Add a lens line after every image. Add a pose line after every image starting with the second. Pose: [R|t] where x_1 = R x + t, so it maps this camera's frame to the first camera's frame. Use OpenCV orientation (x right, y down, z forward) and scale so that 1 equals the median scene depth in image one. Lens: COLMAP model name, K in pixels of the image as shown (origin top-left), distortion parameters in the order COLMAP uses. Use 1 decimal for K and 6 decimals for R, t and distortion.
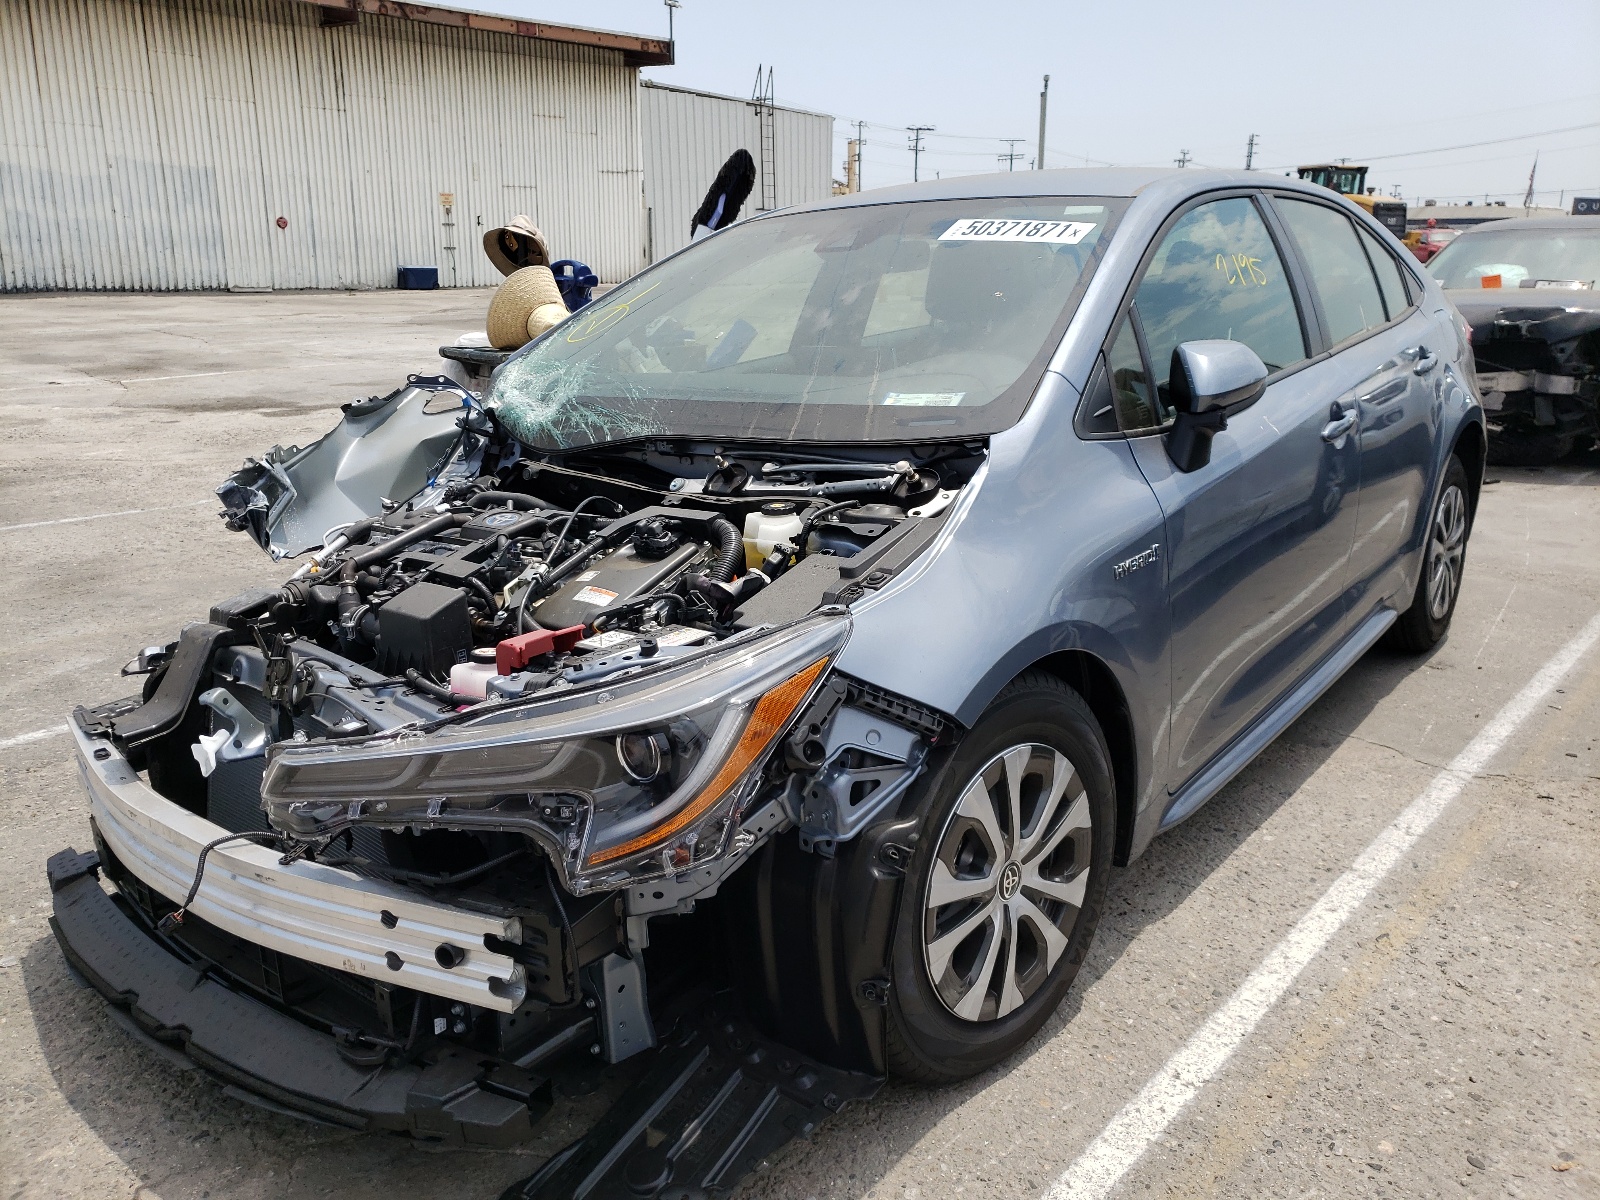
lens RADIAL K [[1213.1, 0, 800.0], [0, 1213.1, 600.0], [0, 0, 1]] dist [-0.009428, -0.001601]
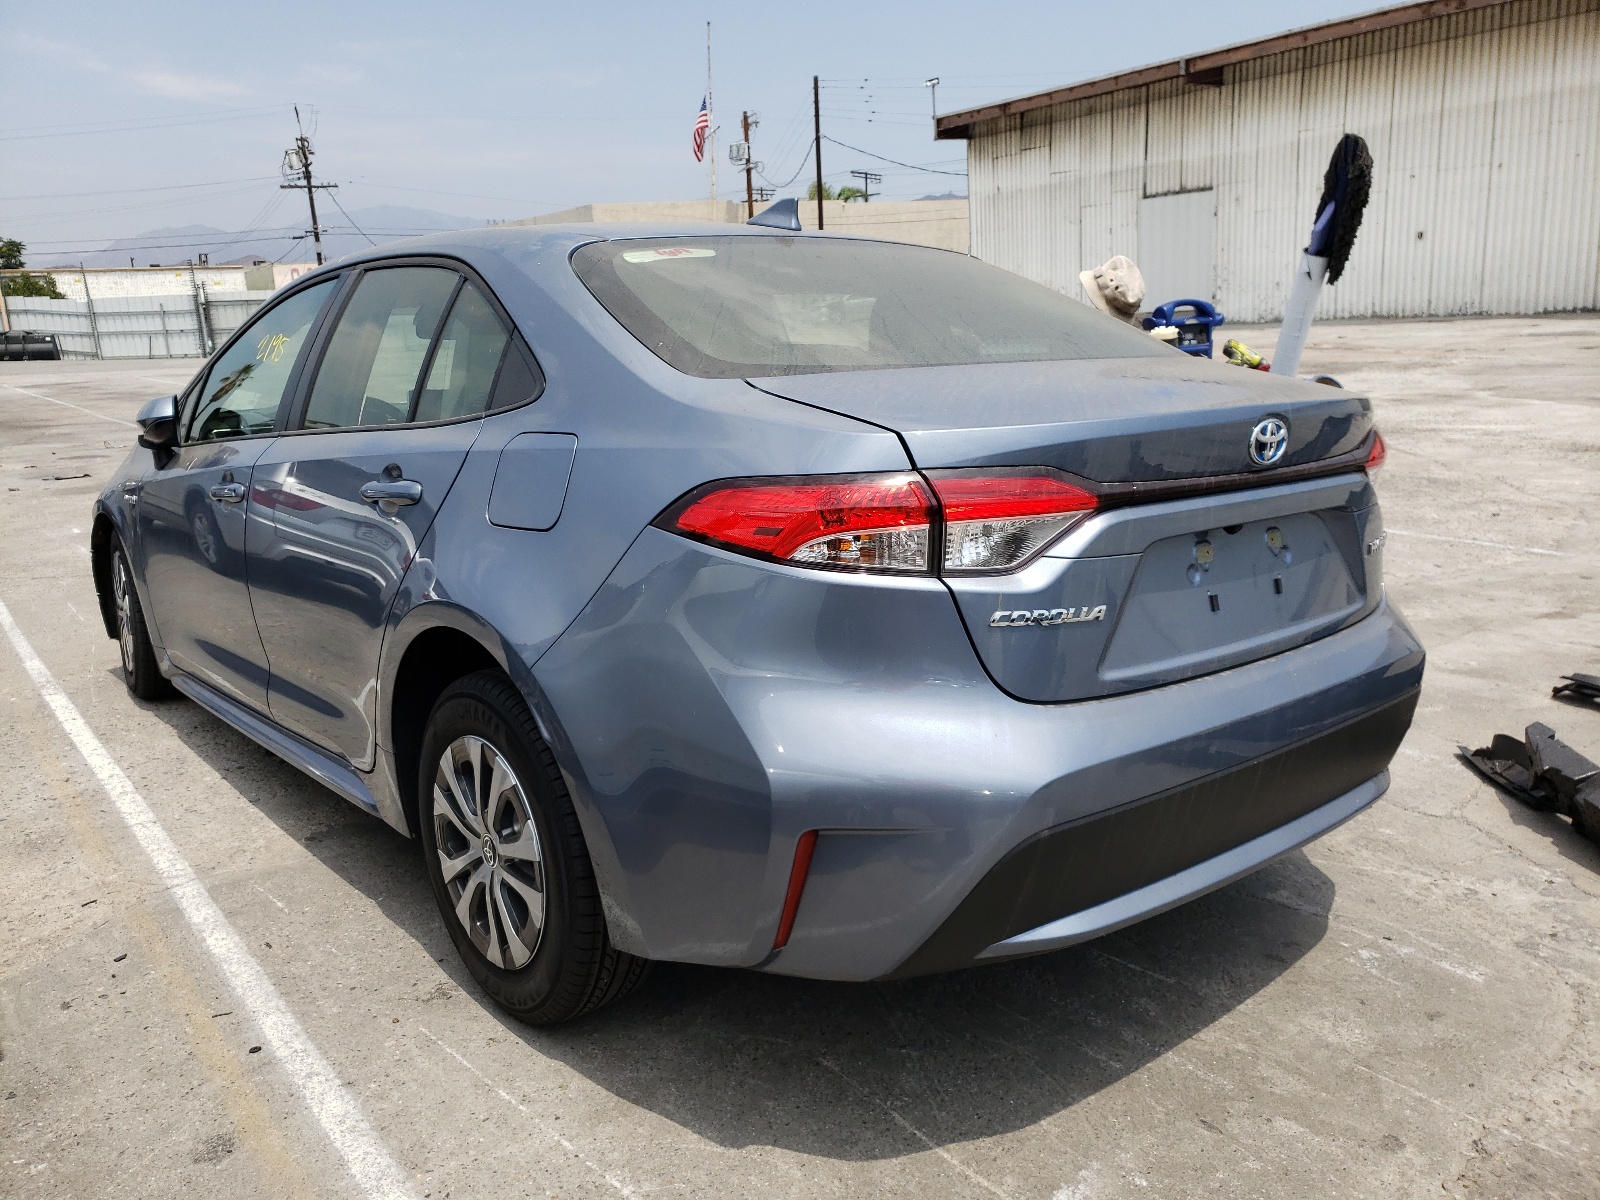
lens RADIAL K [[1411.4, 0, 800.0], [0, 1411.4, 600.0], [0, 0, 1]] dist [0.037939, 0.013822]
pose [[-0.241965, 0.205859, -0.948196, 1.528671], [-0.224198, 0.938927, 0.261059, -0.489430], [0.944028, 0.275751, -0.181035, 1.698746]]
